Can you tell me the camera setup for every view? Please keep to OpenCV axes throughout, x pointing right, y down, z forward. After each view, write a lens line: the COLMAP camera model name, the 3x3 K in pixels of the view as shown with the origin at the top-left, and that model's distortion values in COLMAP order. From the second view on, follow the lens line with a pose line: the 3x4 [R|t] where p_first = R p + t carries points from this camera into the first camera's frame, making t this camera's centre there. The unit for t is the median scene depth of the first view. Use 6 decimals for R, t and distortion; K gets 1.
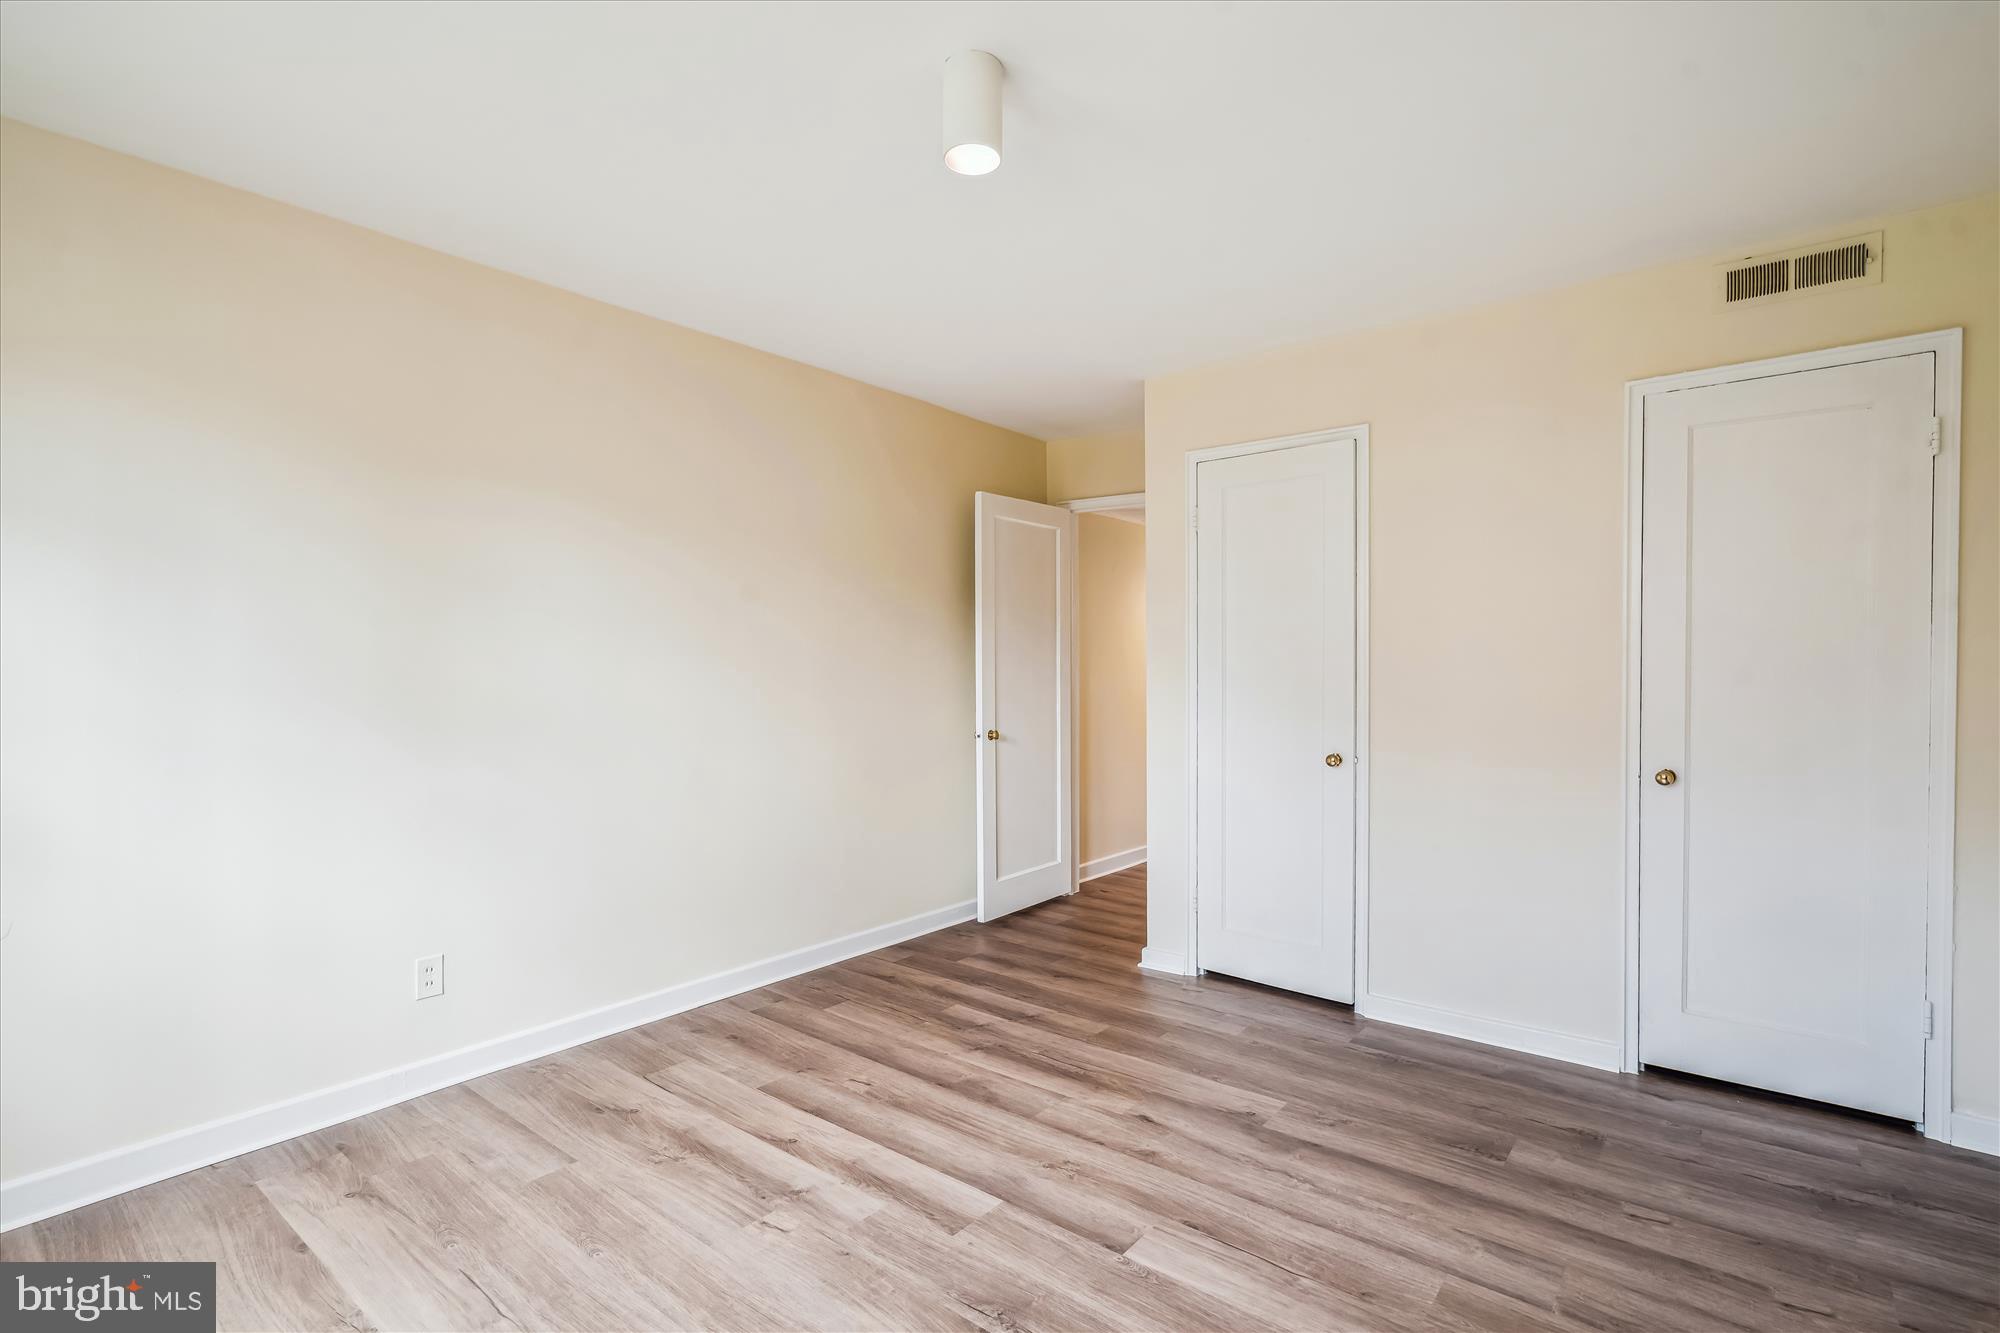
lens RADIAL K [[953.2, 0, 992.7], [0, 953.2, 674.3], [0, 0, 1]] dist [-0.004771, 0.001810]
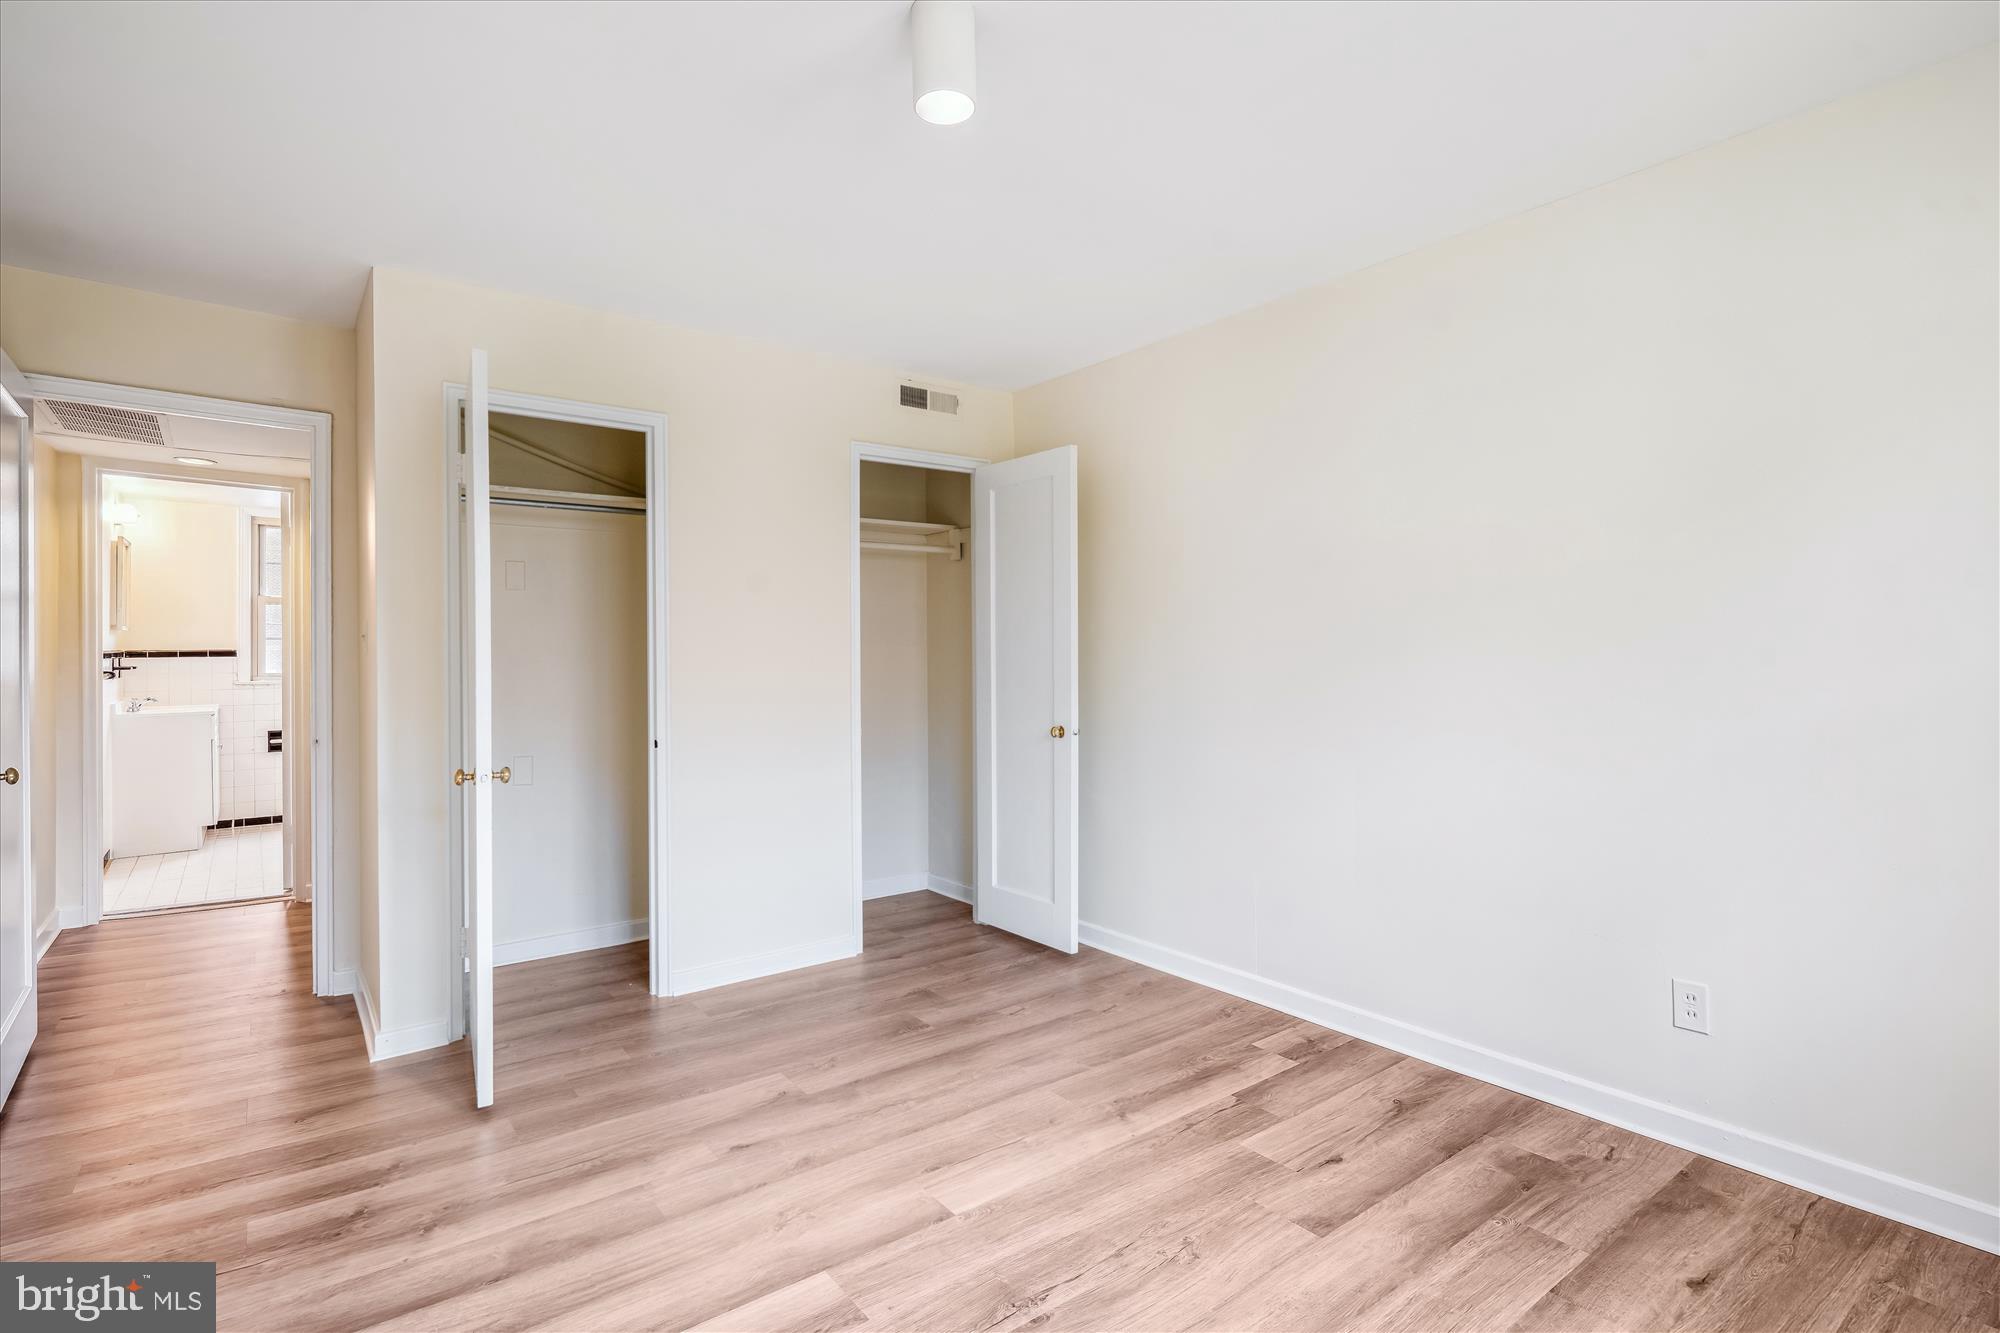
lens RADIAL K [[953.2, 0, 992.2], [0, 953.2, 657.4], [0, 0, 1]] dist [-0.004771, 0.001810]
pose [[0.237931, -0.001269, 0.971281, -0.705844], [0.008445, 0.999964, -0.000762, 0.001388], [-0.971245, 0.008384, 0.237933, 0.578526]]
